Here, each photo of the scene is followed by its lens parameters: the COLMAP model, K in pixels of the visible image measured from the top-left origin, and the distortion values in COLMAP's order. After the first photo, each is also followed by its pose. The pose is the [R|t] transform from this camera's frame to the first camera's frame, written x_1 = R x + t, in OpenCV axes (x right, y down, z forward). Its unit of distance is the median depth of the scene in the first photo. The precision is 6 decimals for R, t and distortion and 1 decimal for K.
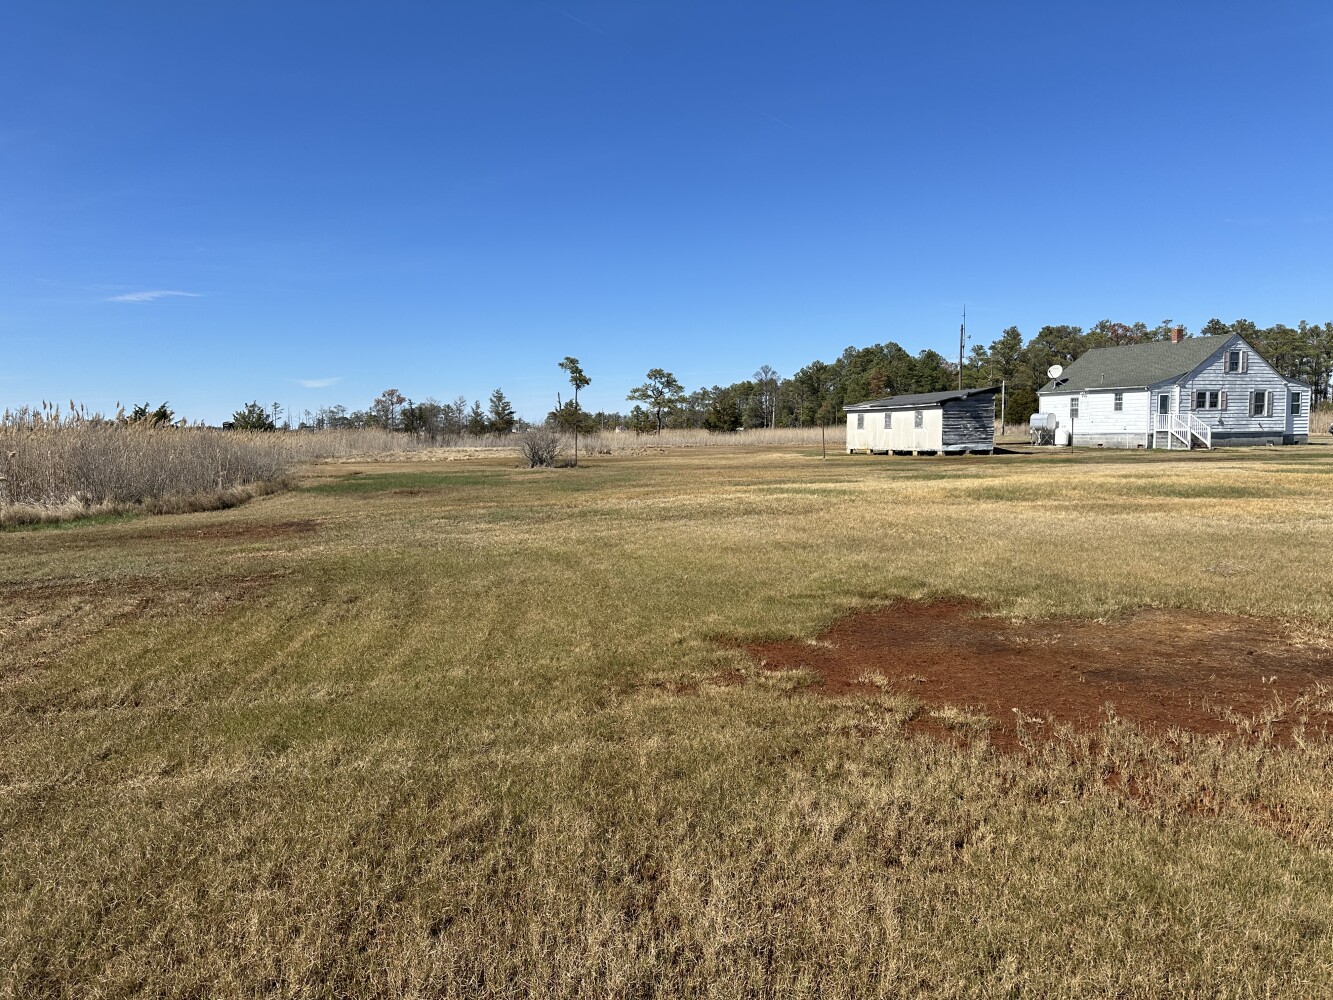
lens RADIAL K [[927.9, 0, 664.6], [0, 927.9, 496.9], [0, 0, 1]] dist [0.076406, -0.068432]
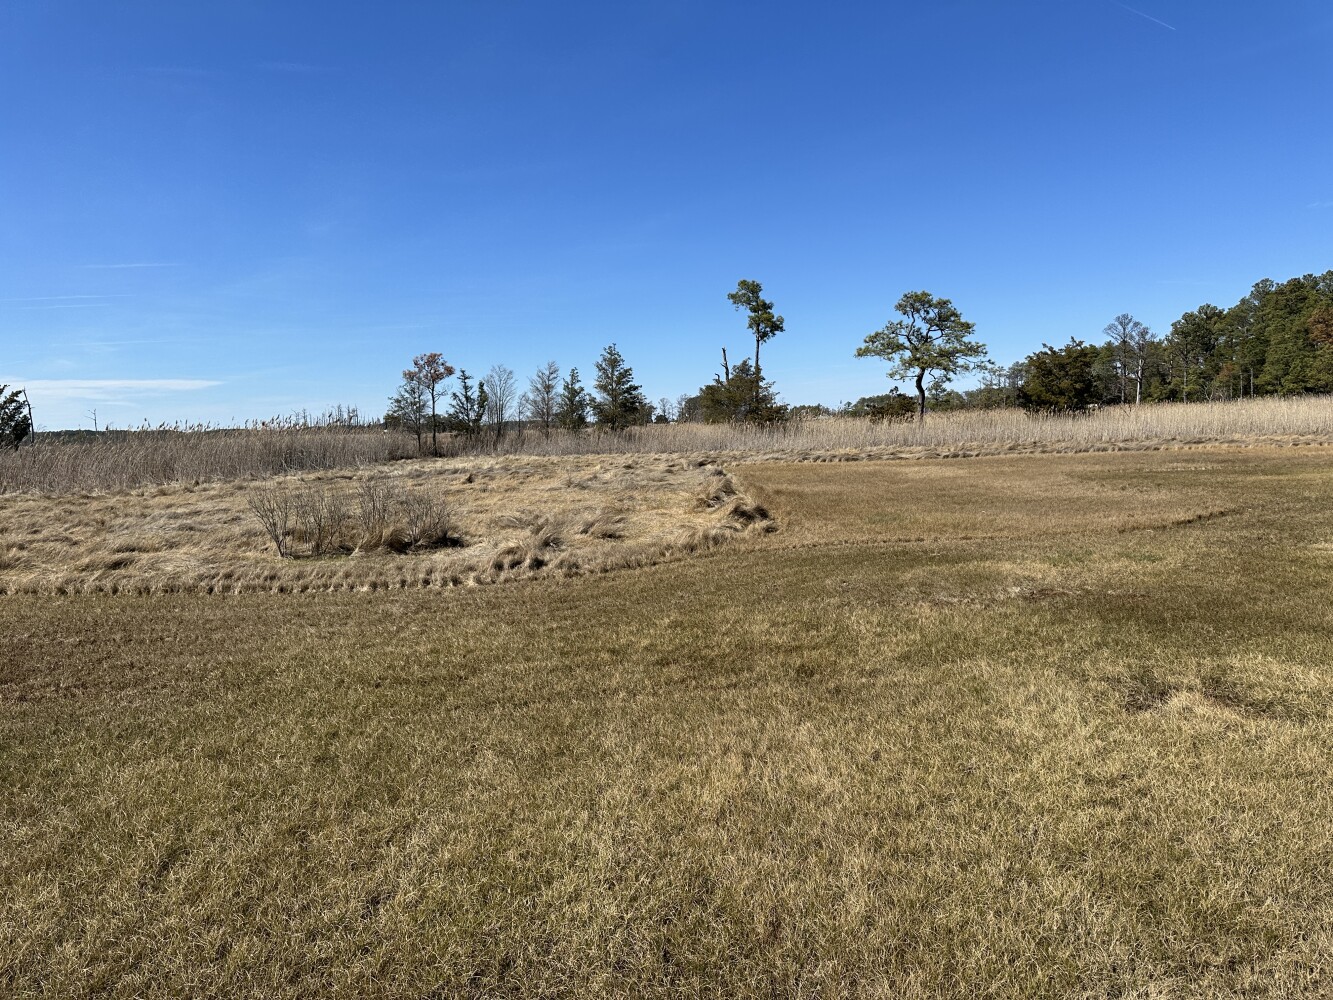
lens RADIAL K [[927.9, 0, 660.8], [0, 927.9, 499.7], [0, 0, 1]] dist [0.076406, -0.068432]
pose [[0.945386, 0.008796, -0.325834, 0.026652], [-0.002194, 0.999785, 0.020625, -0.035448], [0.325945, -0.018784, 0.945202, 0.474209]]
